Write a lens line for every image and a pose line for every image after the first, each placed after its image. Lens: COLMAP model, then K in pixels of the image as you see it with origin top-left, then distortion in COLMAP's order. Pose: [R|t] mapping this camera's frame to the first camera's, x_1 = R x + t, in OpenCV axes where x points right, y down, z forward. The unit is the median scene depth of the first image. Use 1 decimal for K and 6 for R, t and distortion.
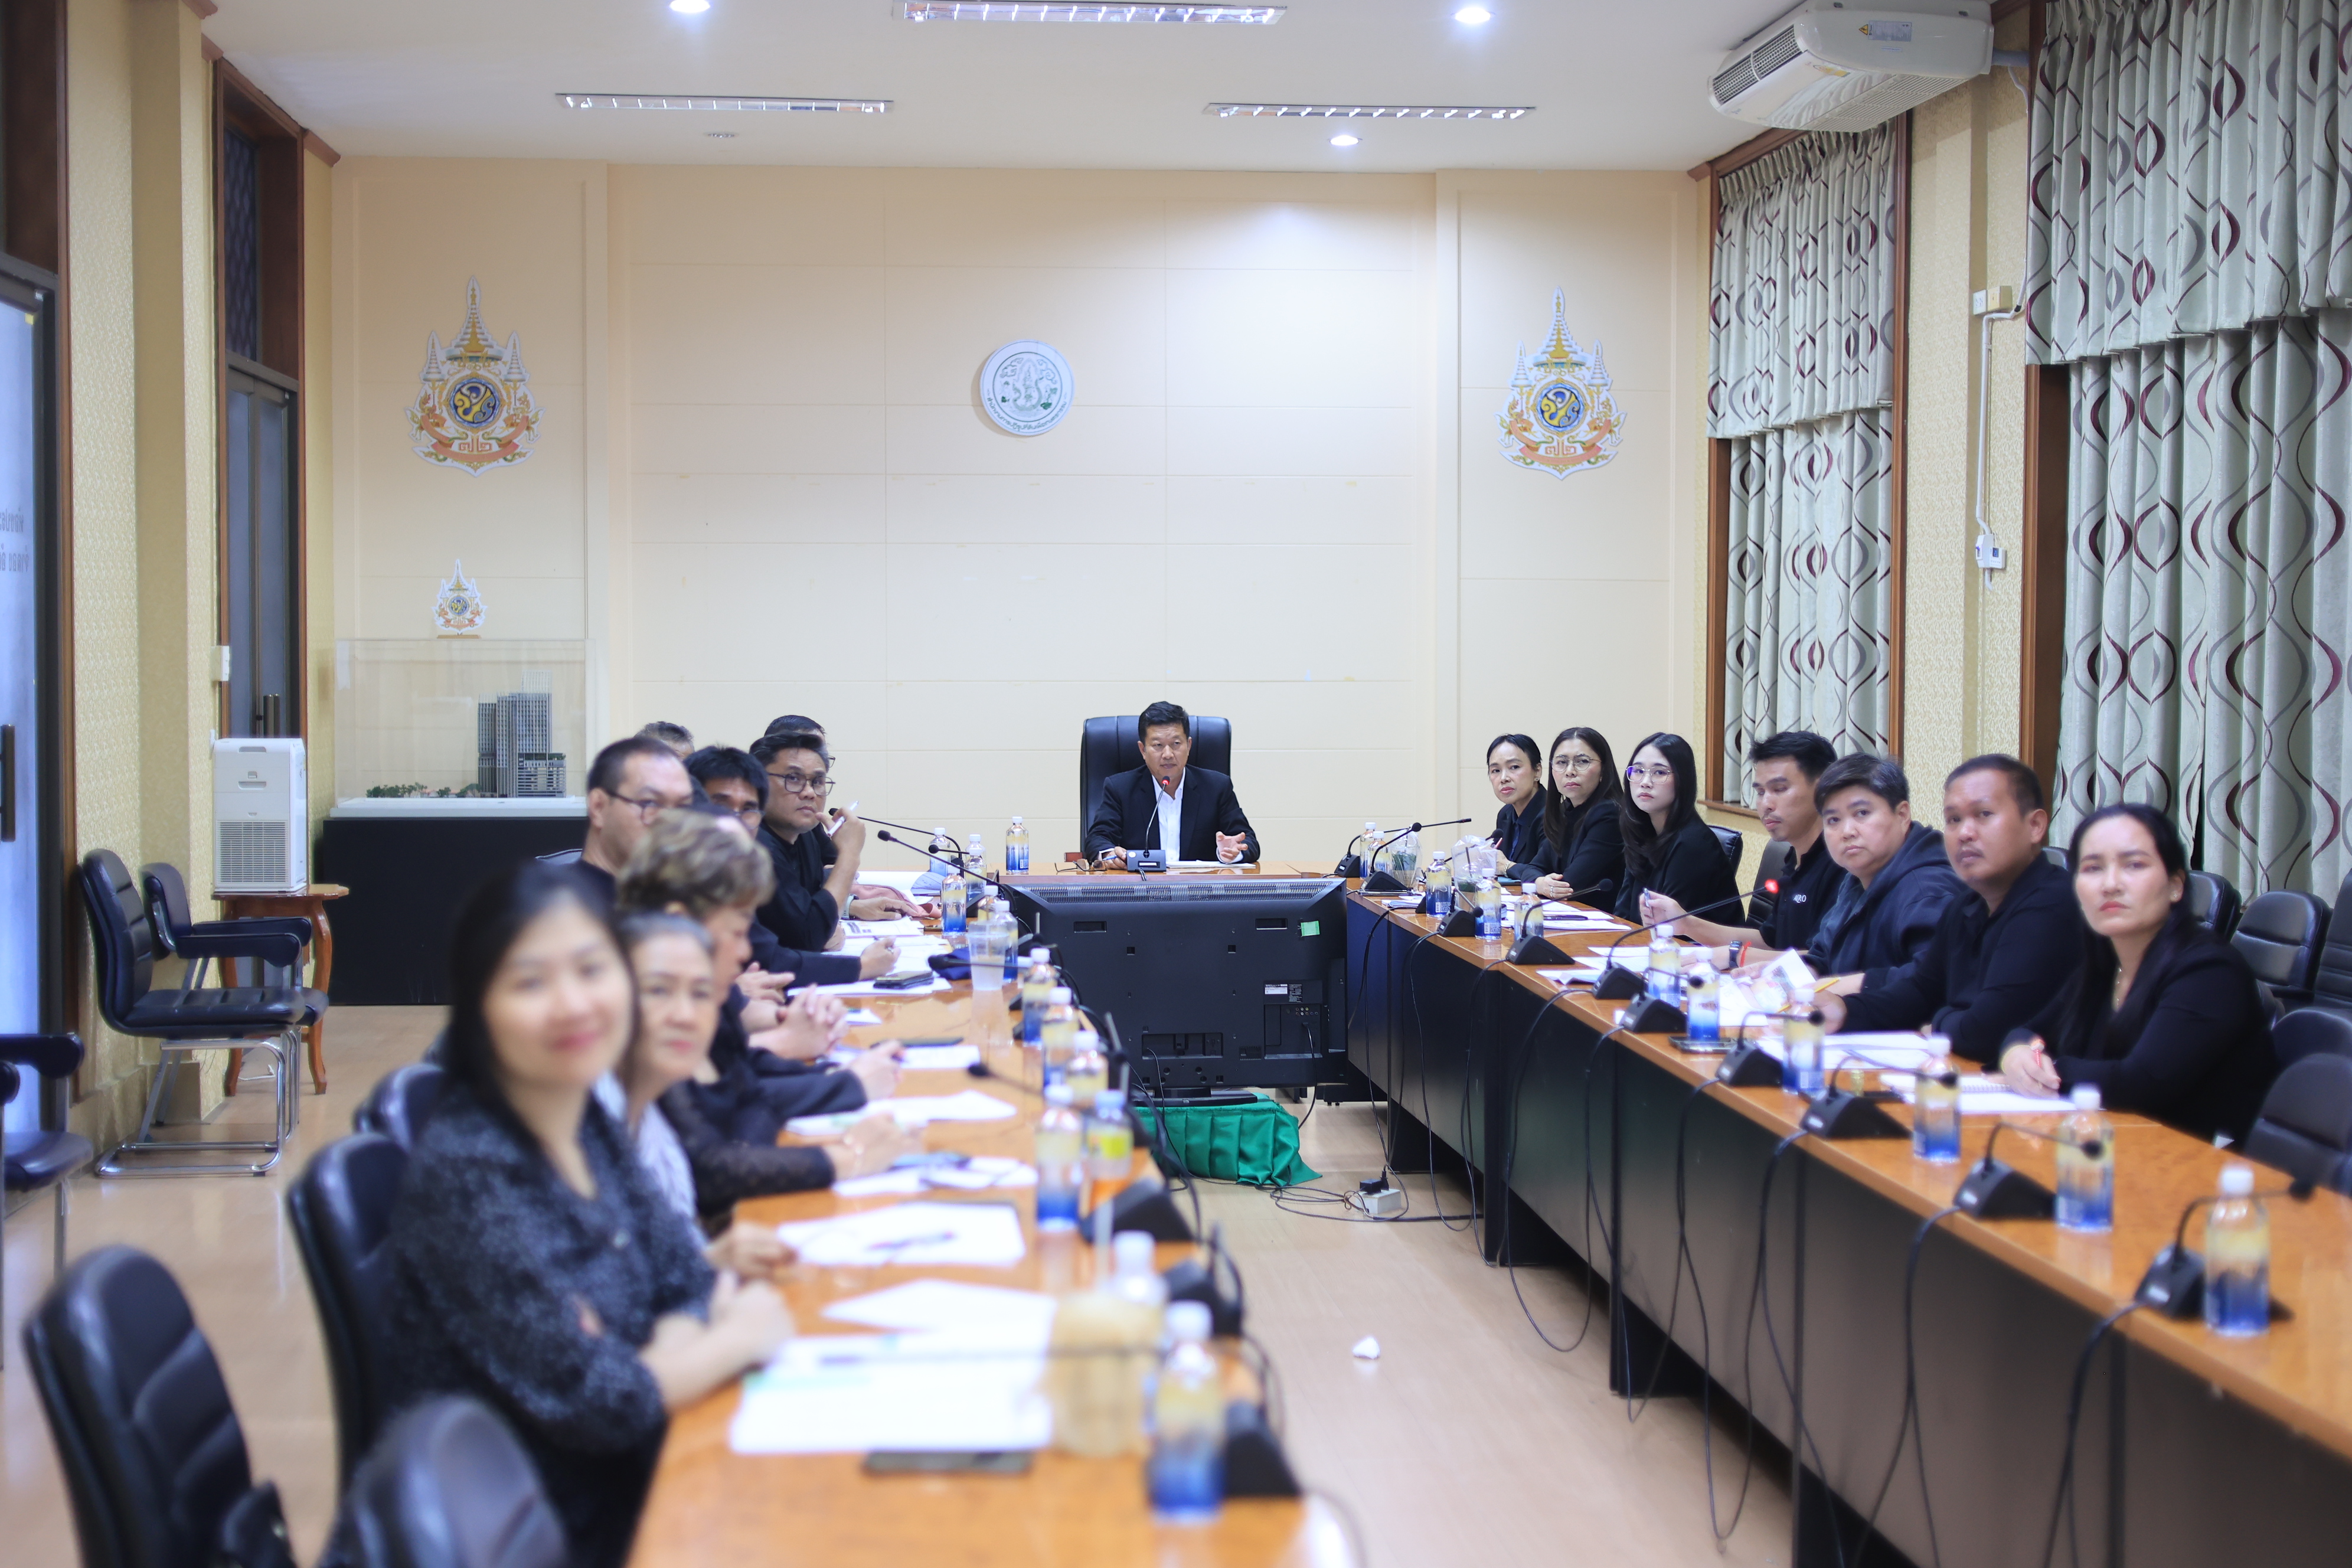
lens RADIAL K [[3379.3, 0, 1176.0], [0, 3379.3, 784.0], [0, 0, 1]] dist [-0.015974, 0.097436]
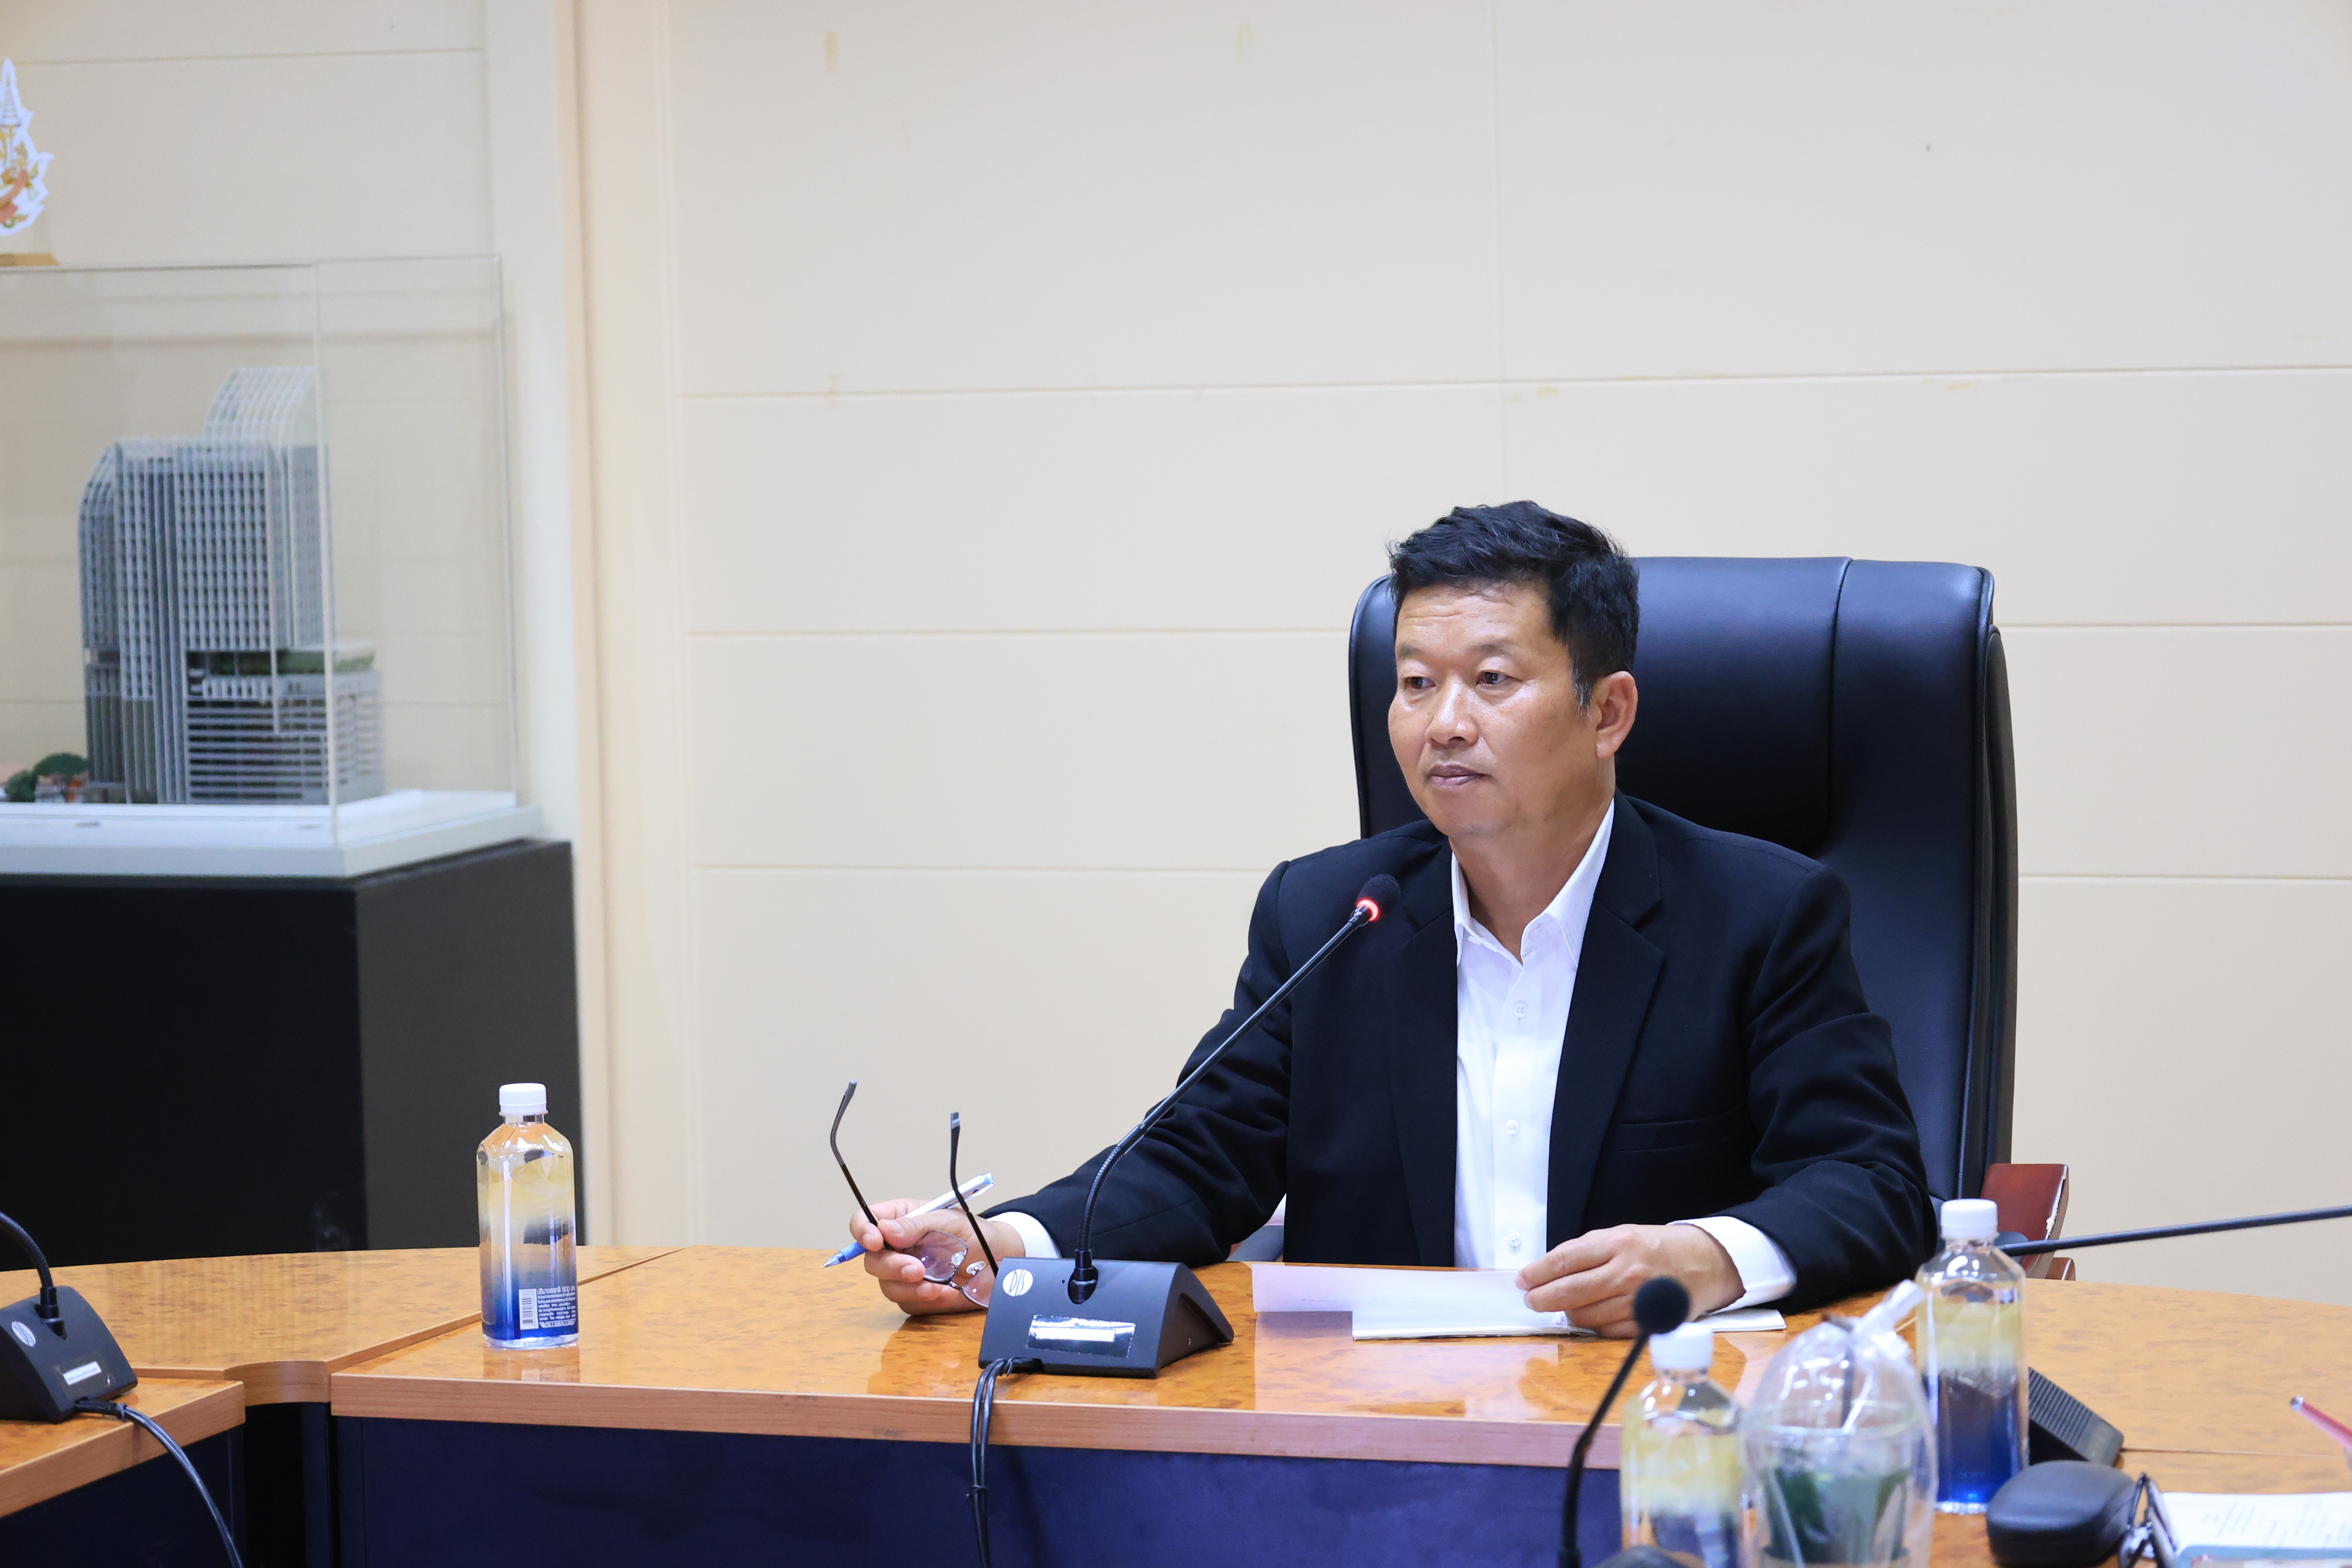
lens RADIAL K [[6821.3, 0, 1176.0], [0, 6821.3, 784.0], [0, 0, 1]] dist [0.028817, -0.630037]
pose [[0.905998, 0.009846, -0.423168, 0.178905], [0.007398, 0.999208, 0.039089, -0.026817], [0.423218, -0.038545, 0.905207, 0.658901]]
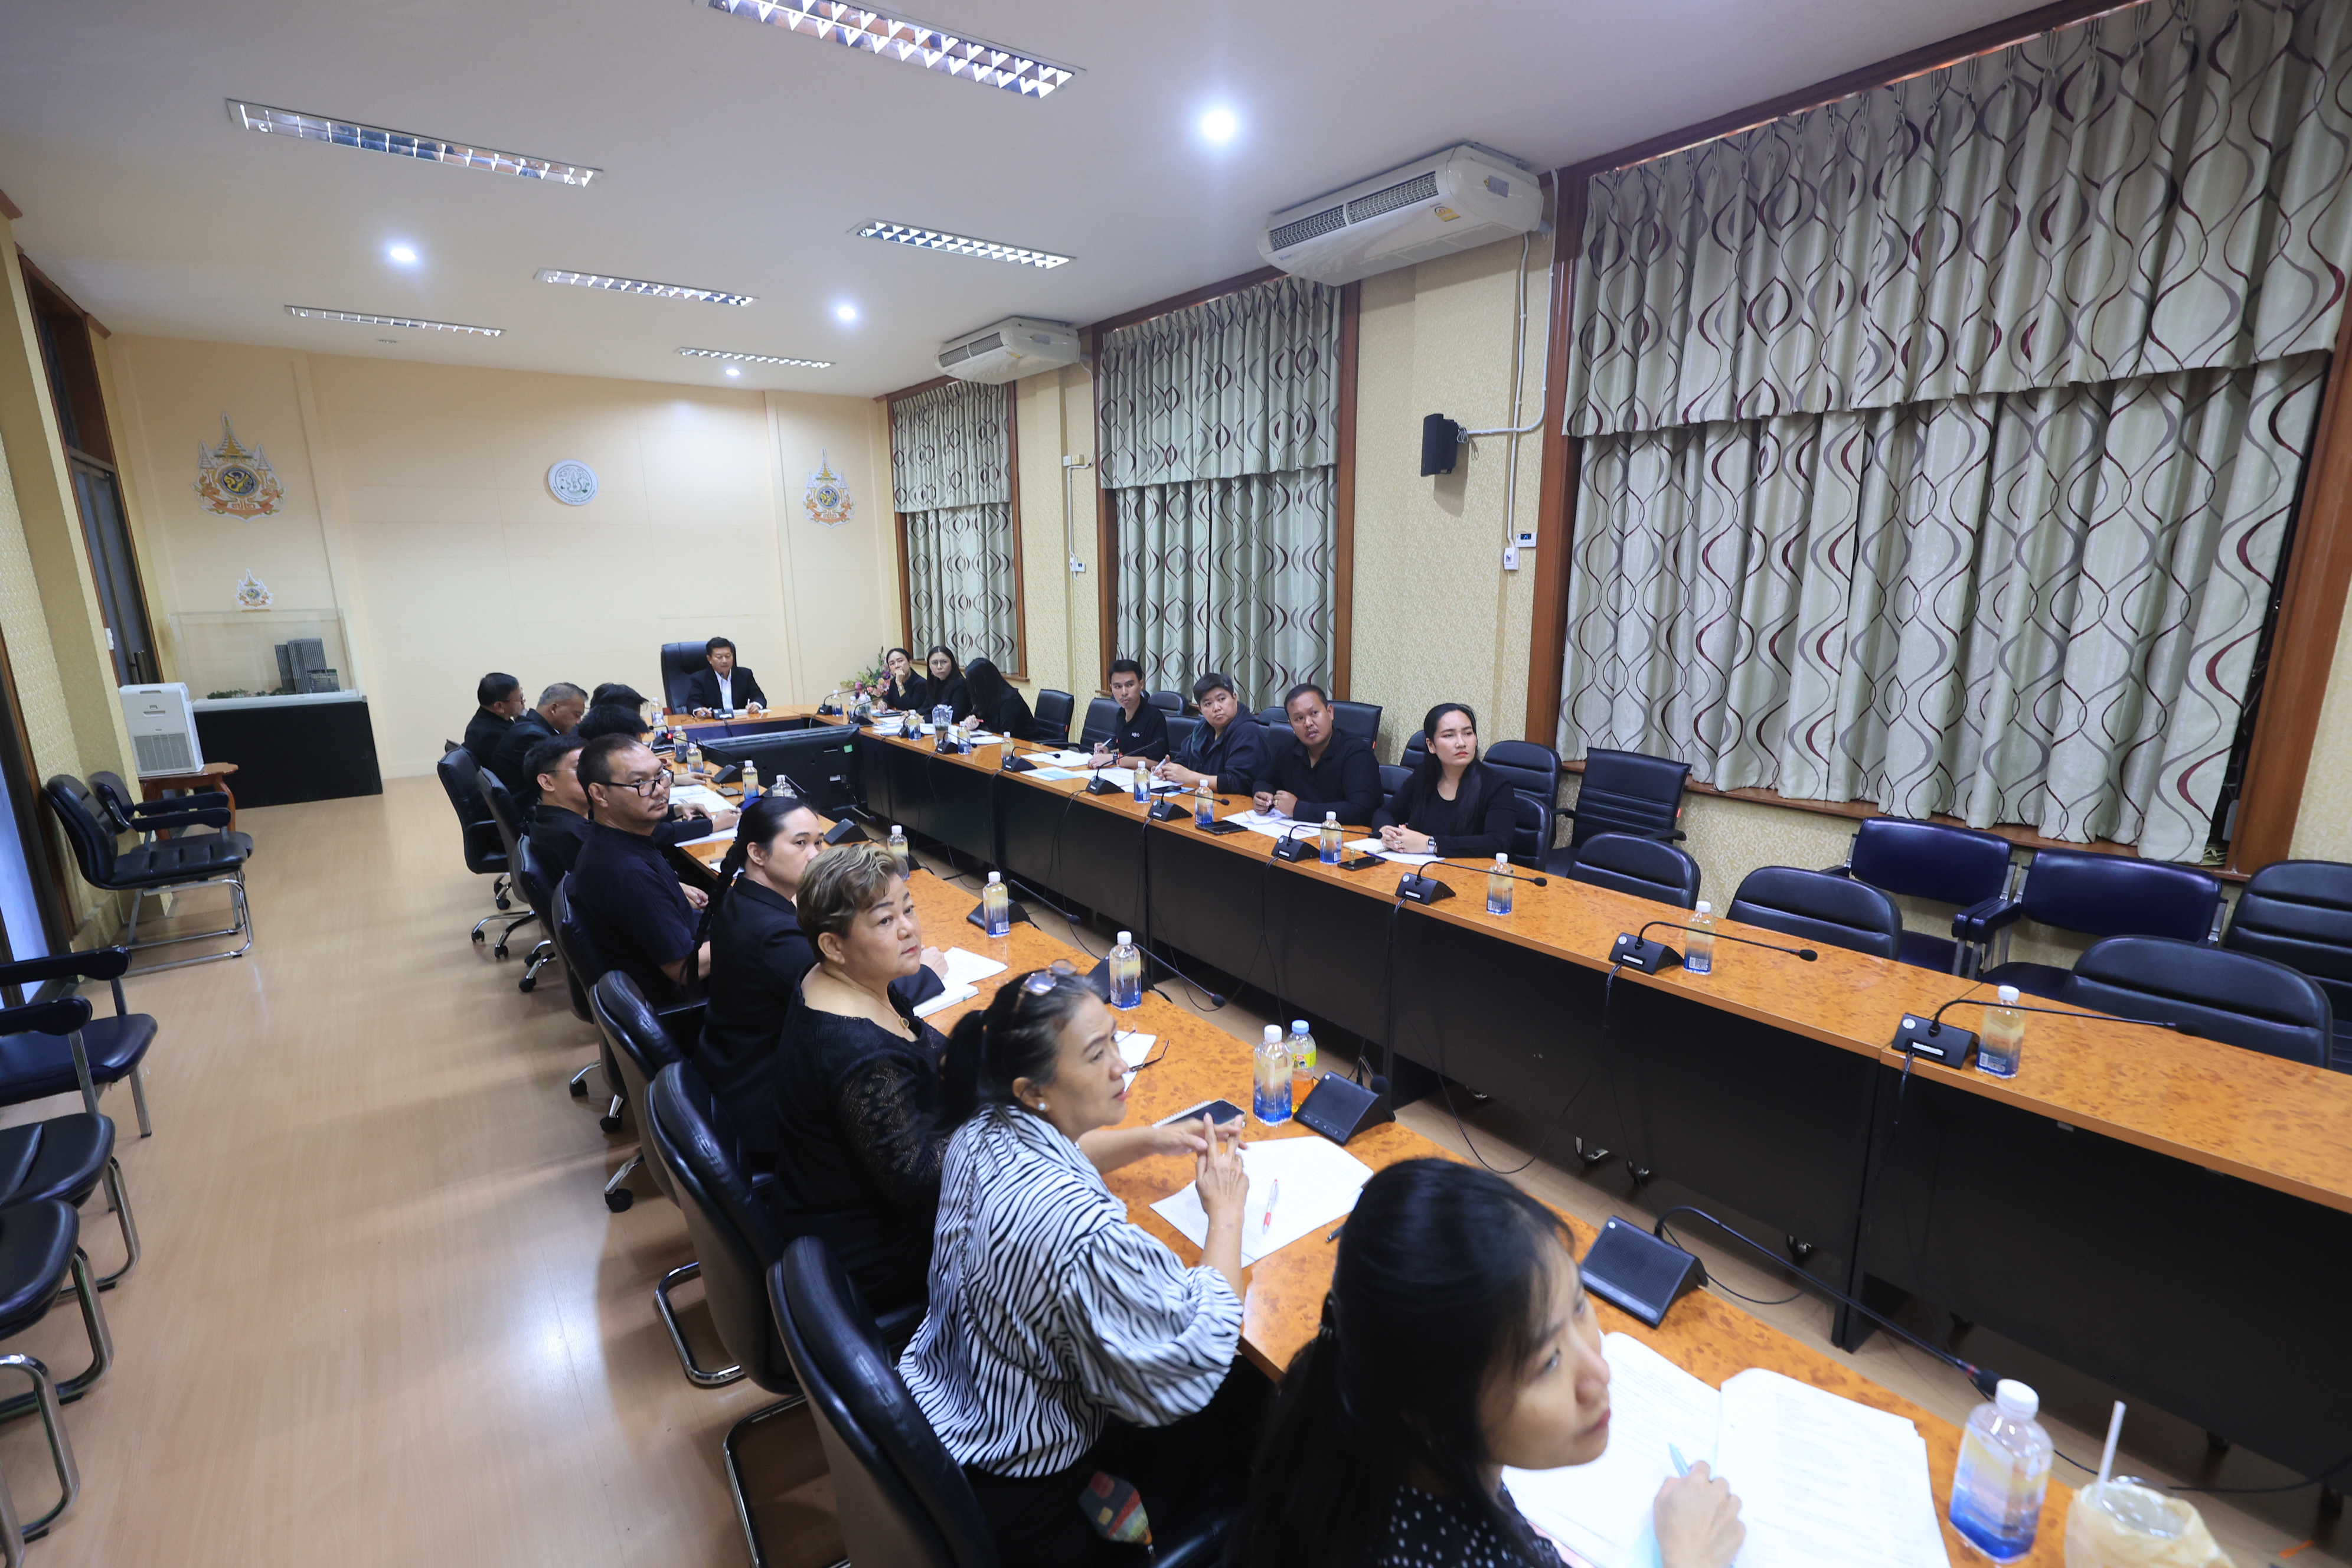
lens RADIAL K [[1054.3, 0, 1194.0], [0, 1054.3, 802.2], [0, 0, 1]] dist [-0.000410, -0.000543]
pose [[0.843990, -0.126700, 0.521179, -0.118855], [0.035030, 0.982645, 0.182157, -0.035637], [-0.535214, -0.135482, 0.833781, 0.282083]]
